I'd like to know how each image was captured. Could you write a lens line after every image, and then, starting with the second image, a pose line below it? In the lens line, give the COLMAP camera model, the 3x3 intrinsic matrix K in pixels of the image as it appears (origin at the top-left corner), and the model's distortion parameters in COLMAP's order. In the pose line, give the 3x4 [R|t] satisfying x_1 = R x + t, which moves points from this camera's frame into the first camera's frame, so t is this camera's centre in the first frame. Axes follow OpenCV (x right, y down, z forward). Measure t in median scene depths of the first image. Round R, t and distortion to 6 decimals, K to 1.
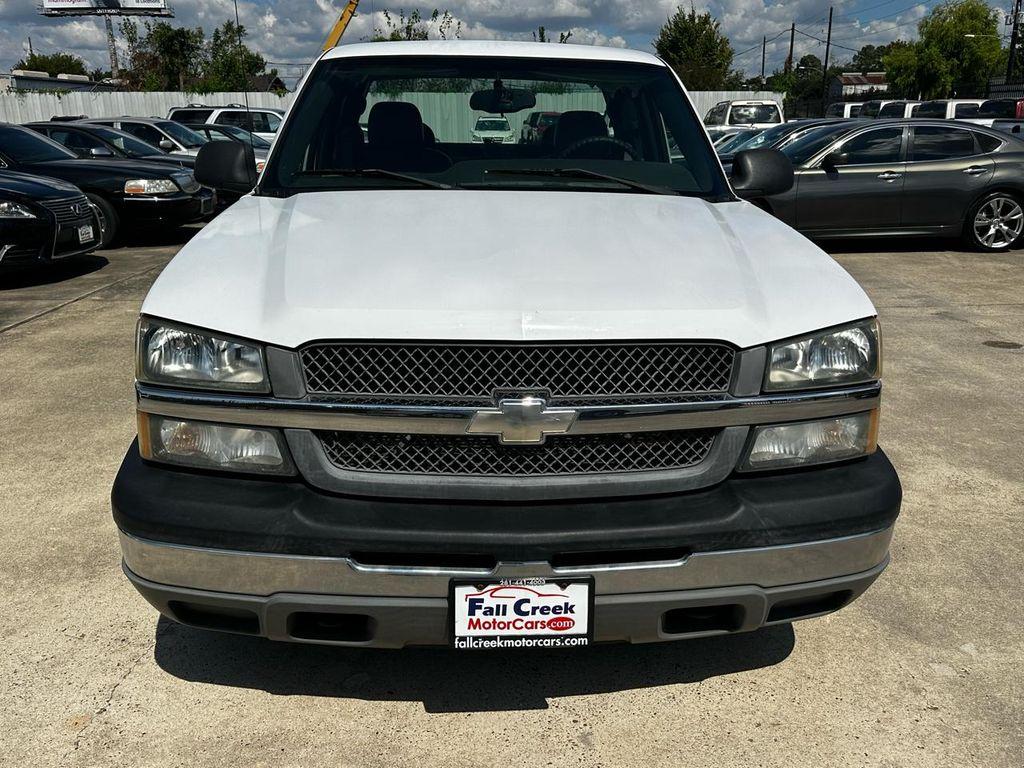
lens RADIAL K [[819.3, 0, 553.0], [0, 819.3, 389.6], [0, 0, 1]] dist [-0.001599, 0.001987]
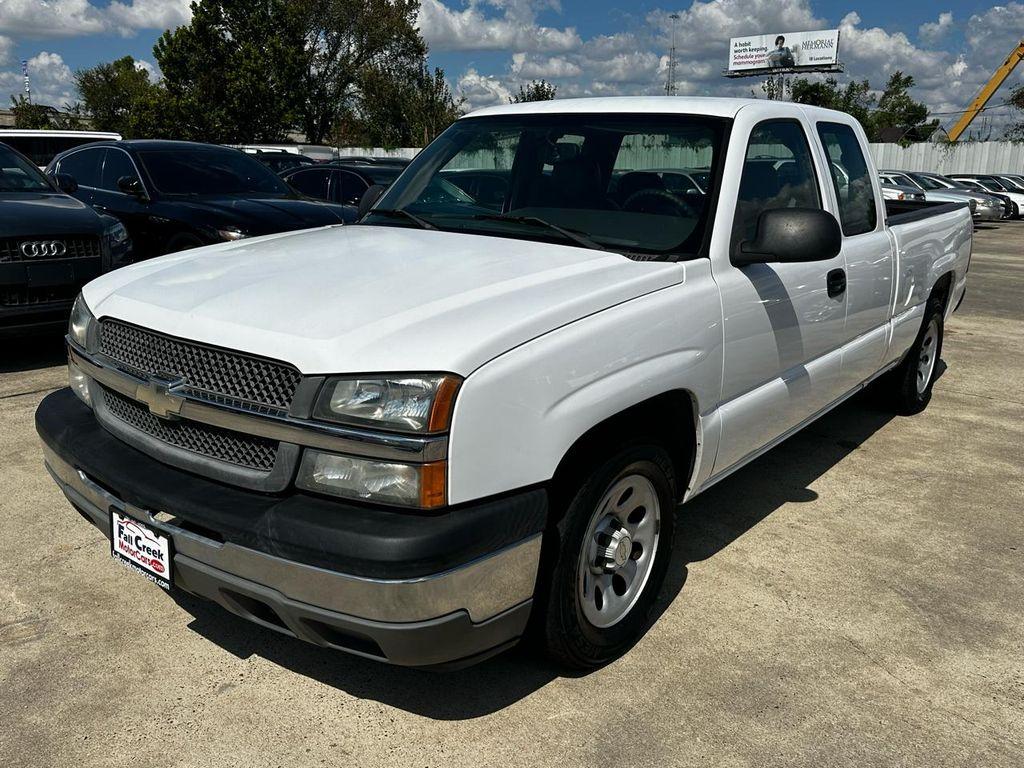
lens RADIAL K [[819.3, 0, 553.0], [0, 819.3, 389.6], [0, 0, 1]] dist [-0.001599, 0.001987]
pose [[0.770855, 0.171714, -0.613430, 1.189803], [-0.208890, 0.977875, 0.011233, -0.114680], [0.601786, 0.119480, 0.789669, 0.350742]]
